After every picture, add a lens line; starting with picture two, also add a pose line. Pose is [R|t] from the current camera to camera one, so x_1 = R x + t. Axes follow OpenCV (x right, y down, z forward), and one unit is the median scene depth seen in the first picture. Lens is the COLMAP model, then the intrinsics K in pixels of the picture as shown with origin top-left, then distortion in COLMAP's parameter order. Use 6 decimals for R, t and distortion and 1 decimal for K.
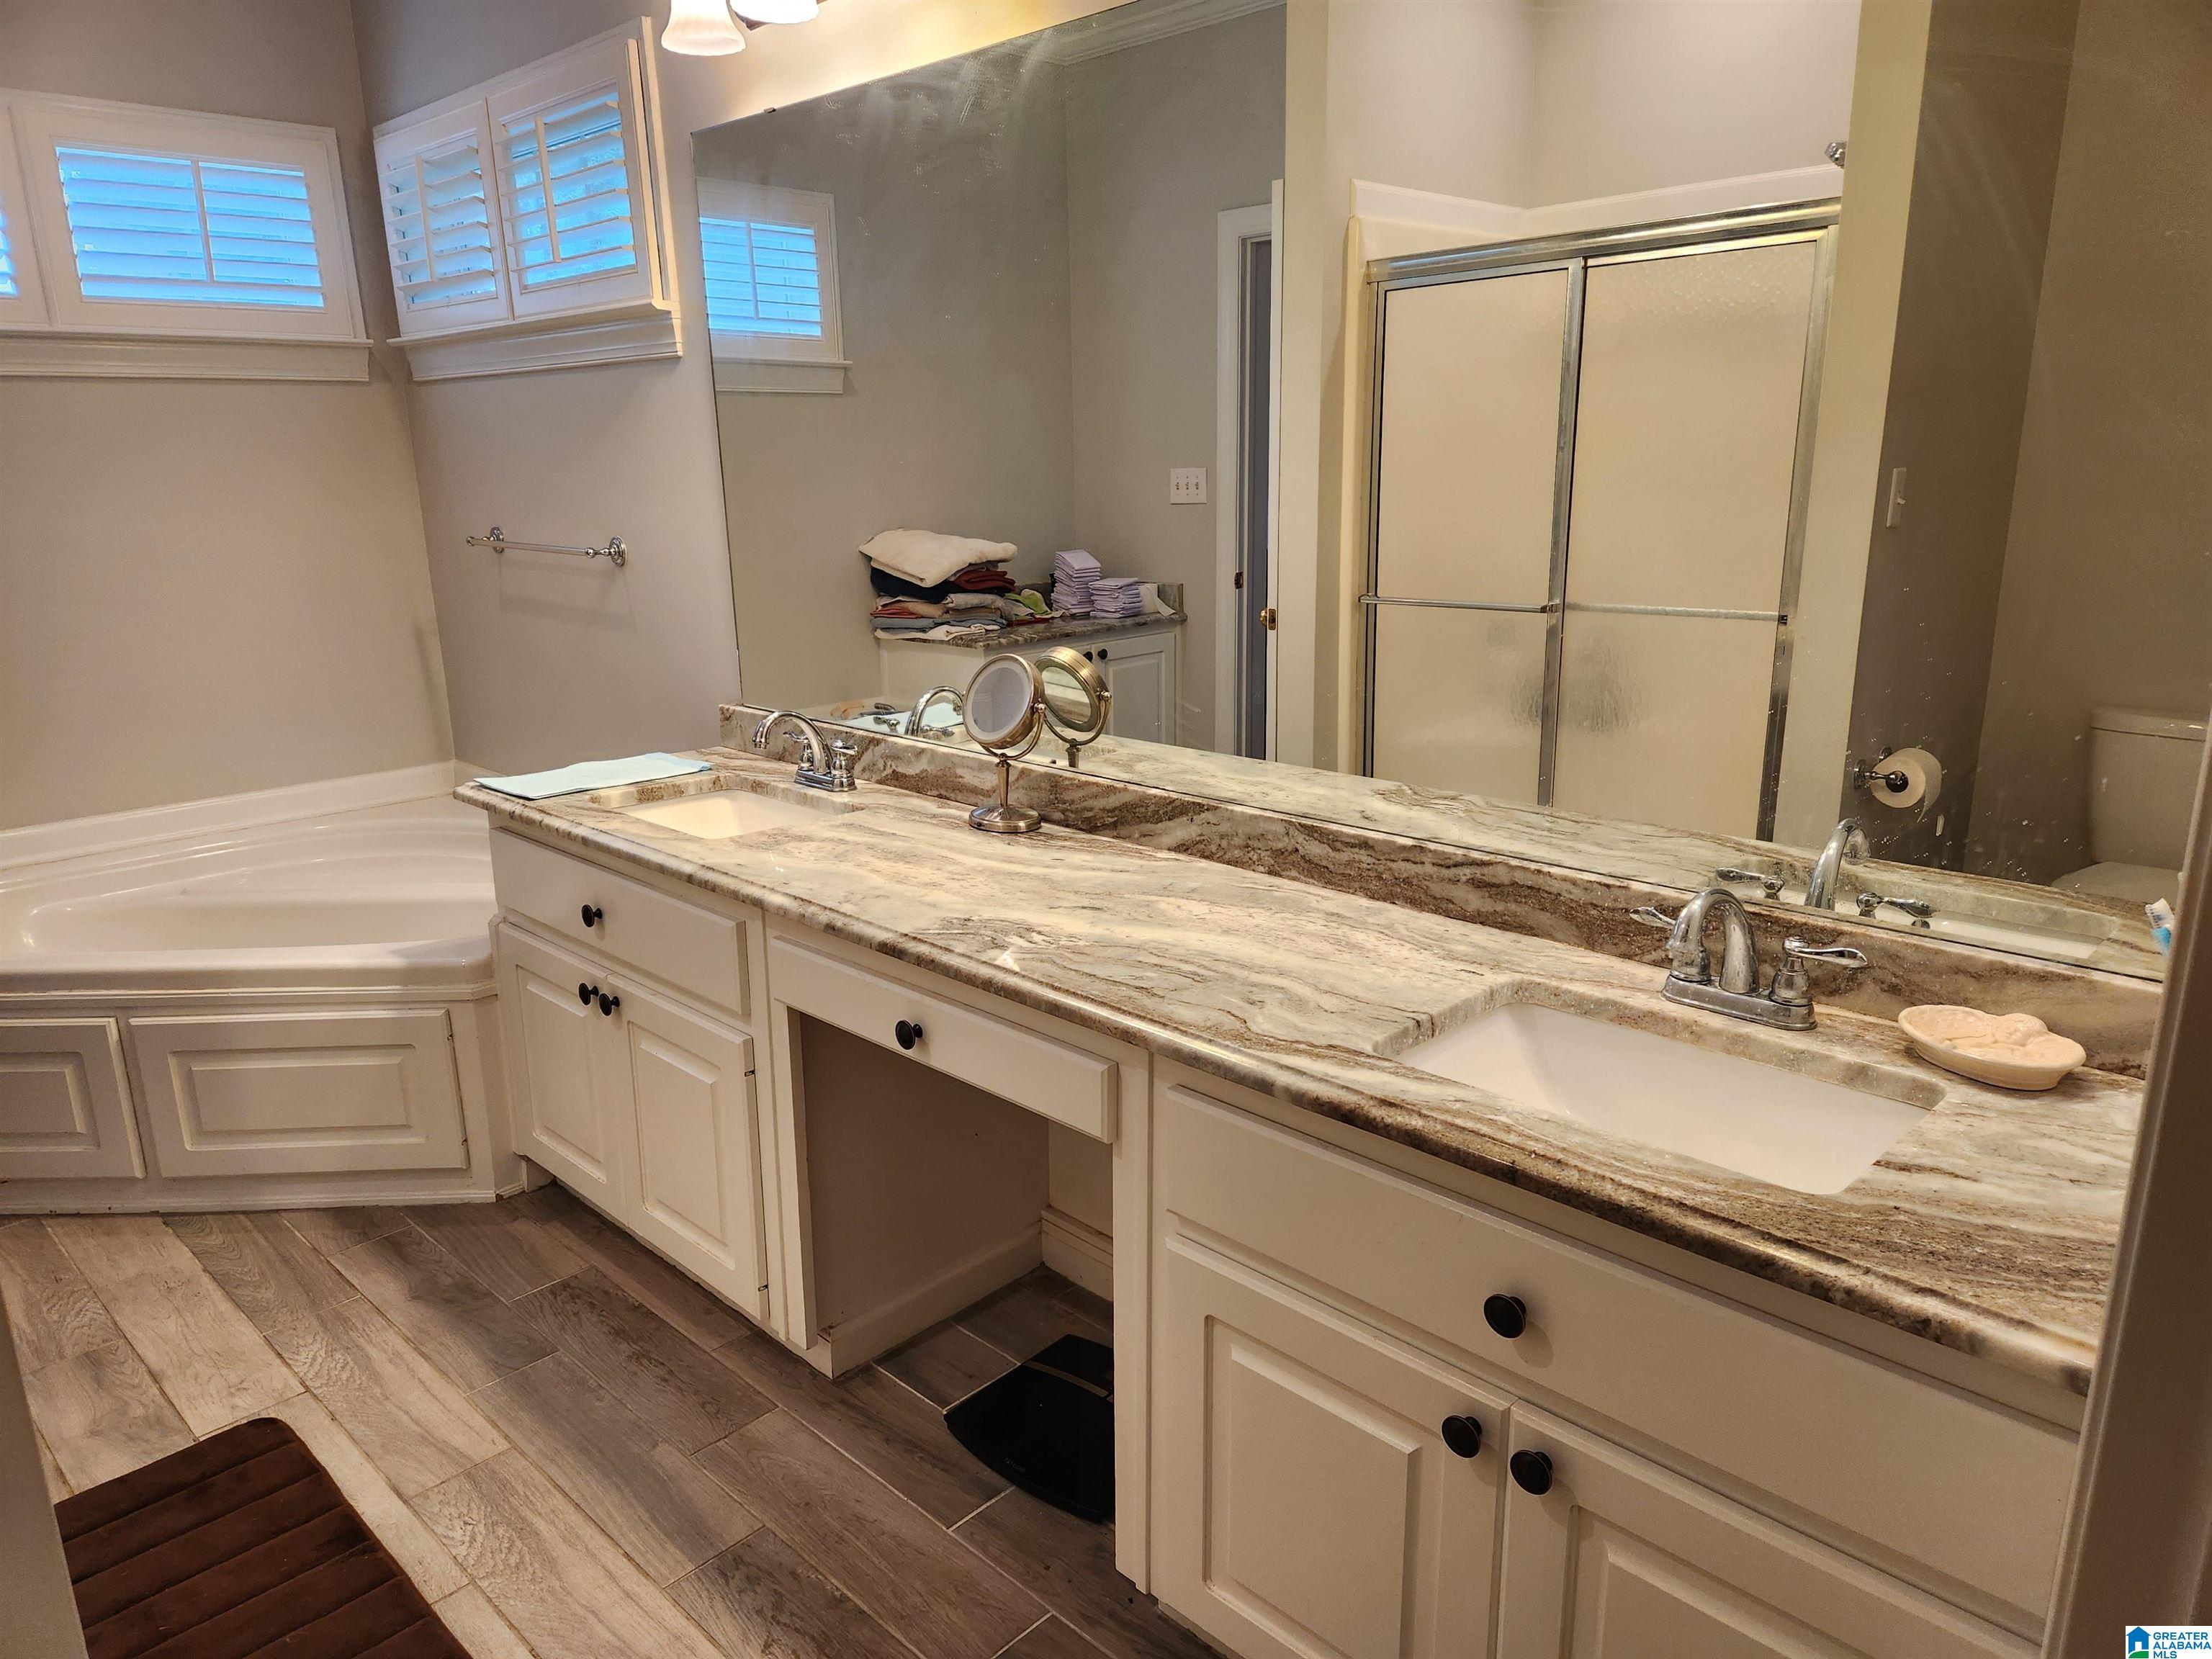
lens RADIAL K [[1451.5, 0, 1107.6], [0, 1451.5, 856.0], [0, 0, 1]] dist [0.084439, -0.073732]
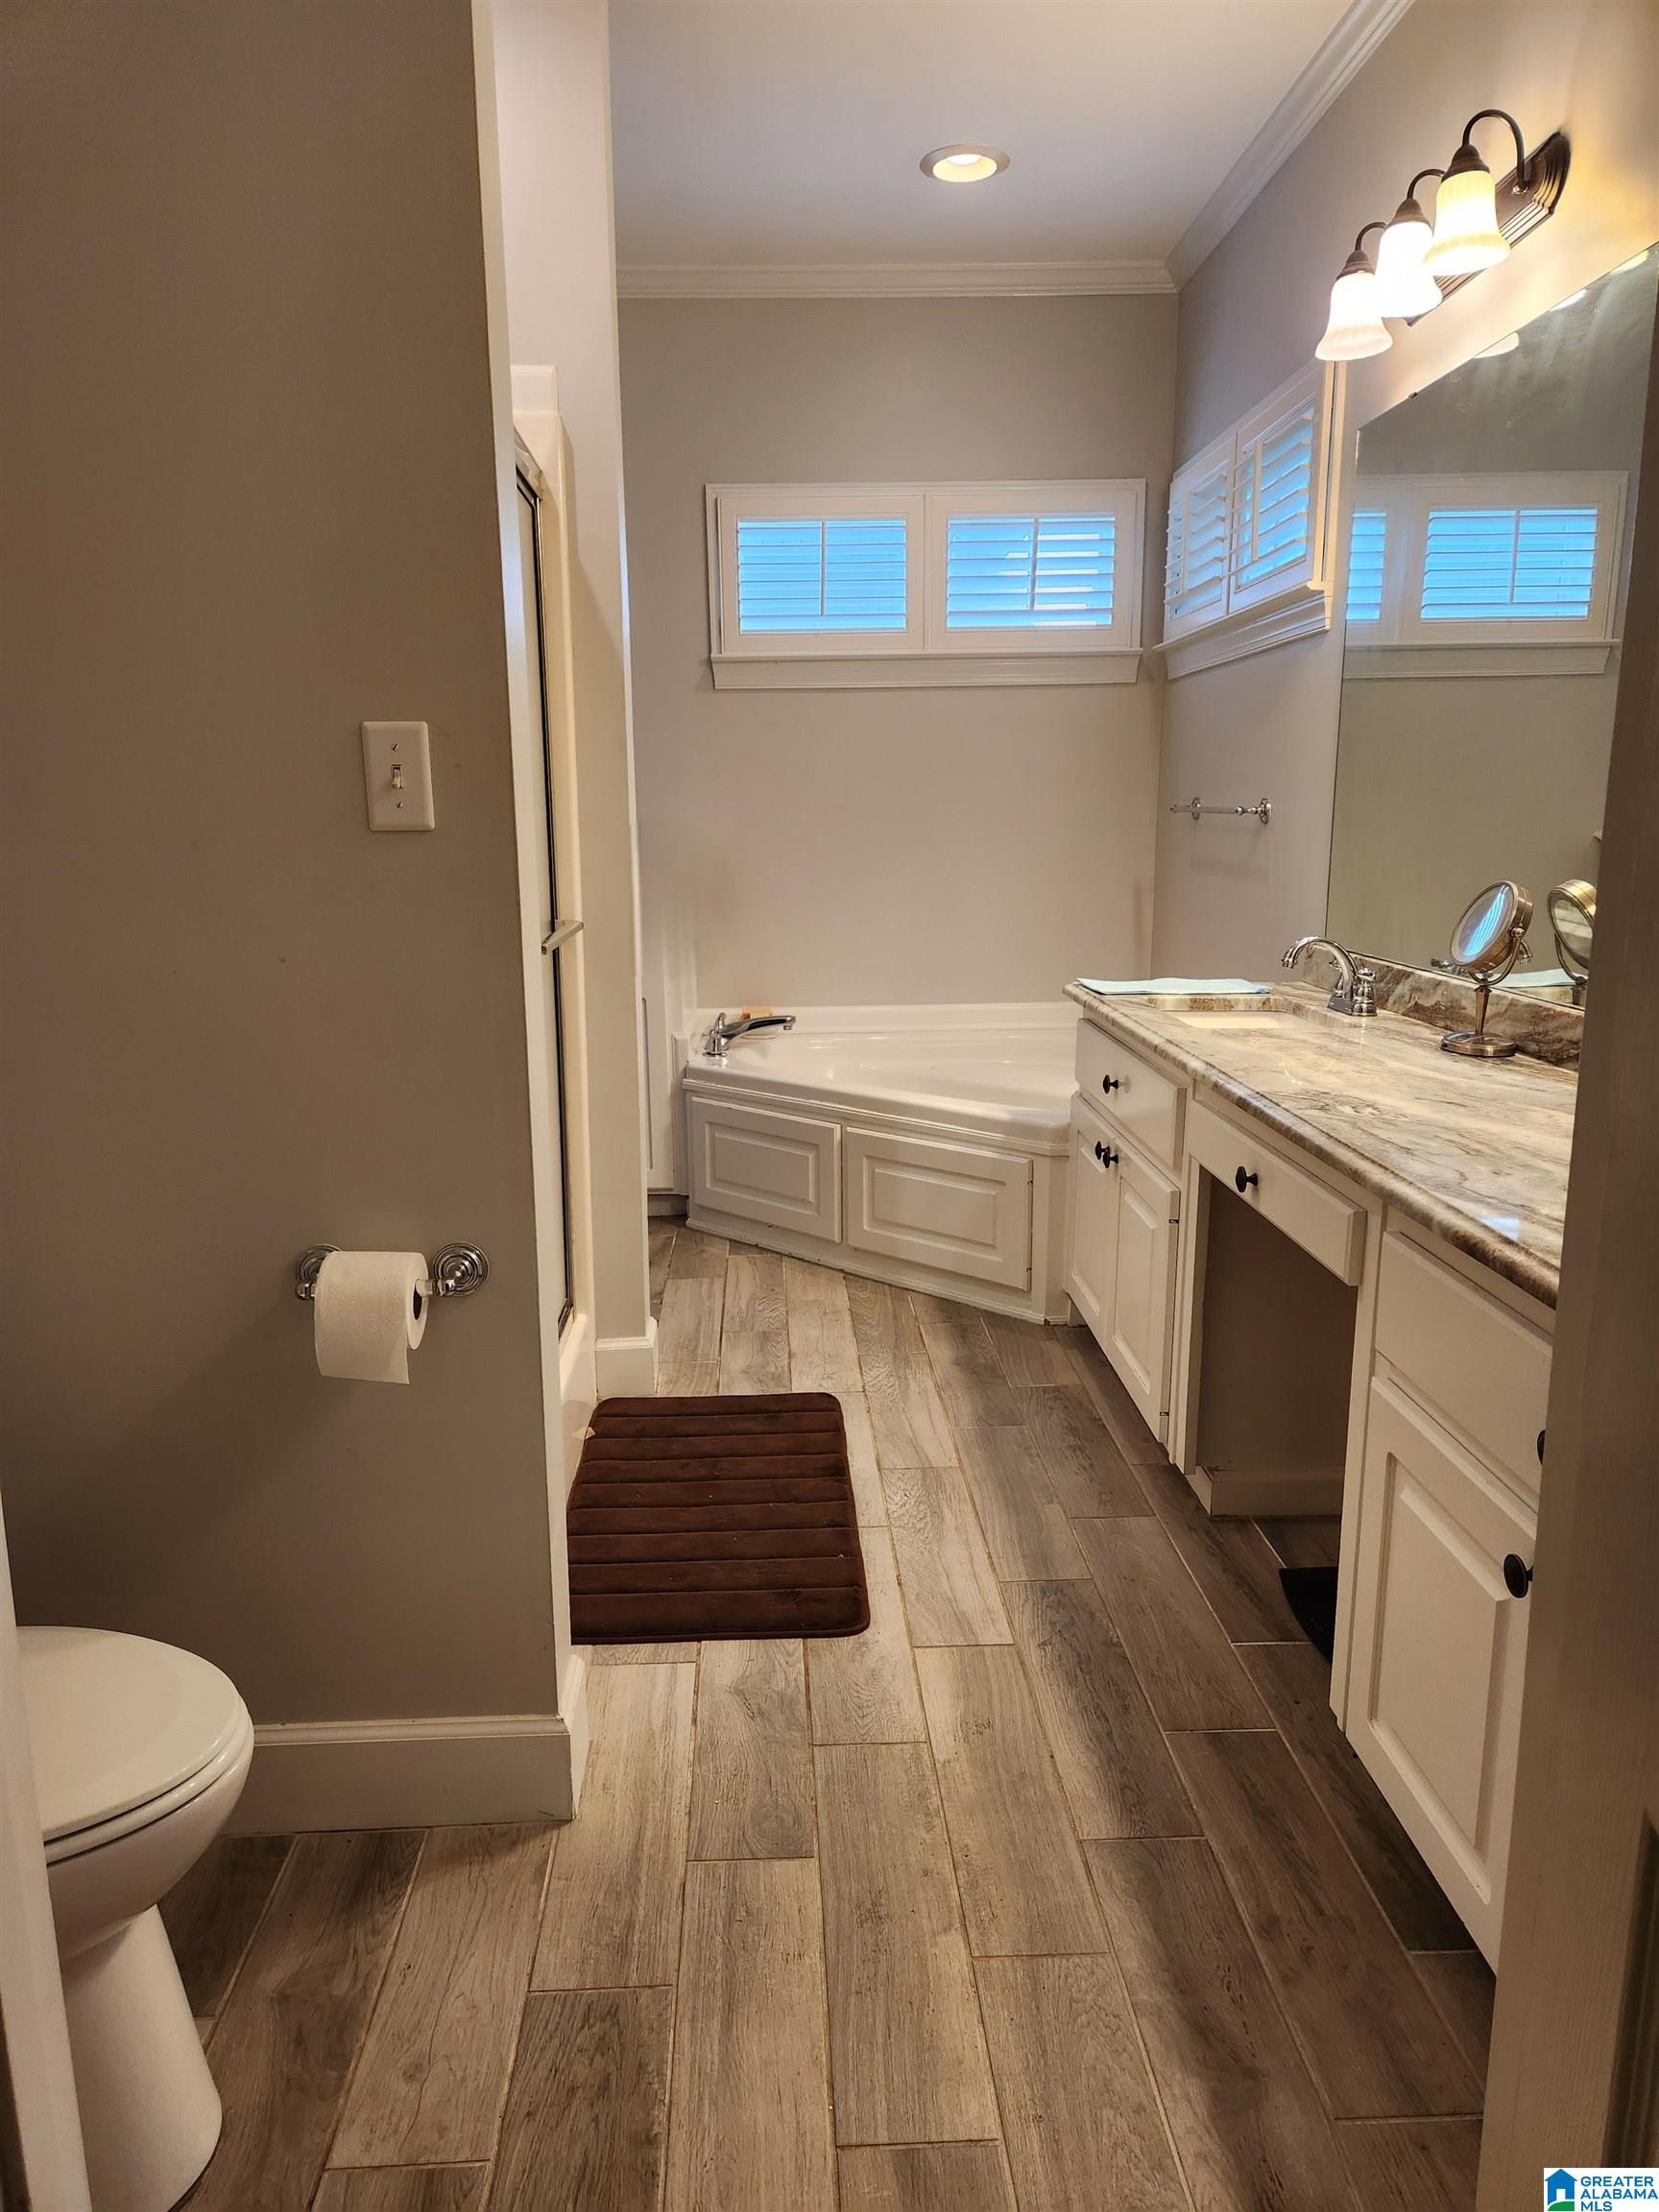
lens RADIAL K [[1451.5, 0, 829.5], [0, 1451.5, 1106.0], [0, 0, 1]] dist [0.084439, -0.073732]
pose [[0.731242, 0.146381, -0.666226, 0.269973], [-0.180998, 0.983330, 0.017392, 0.075059], [0.657666, 0.107868, 0.745547, -0.049647]]
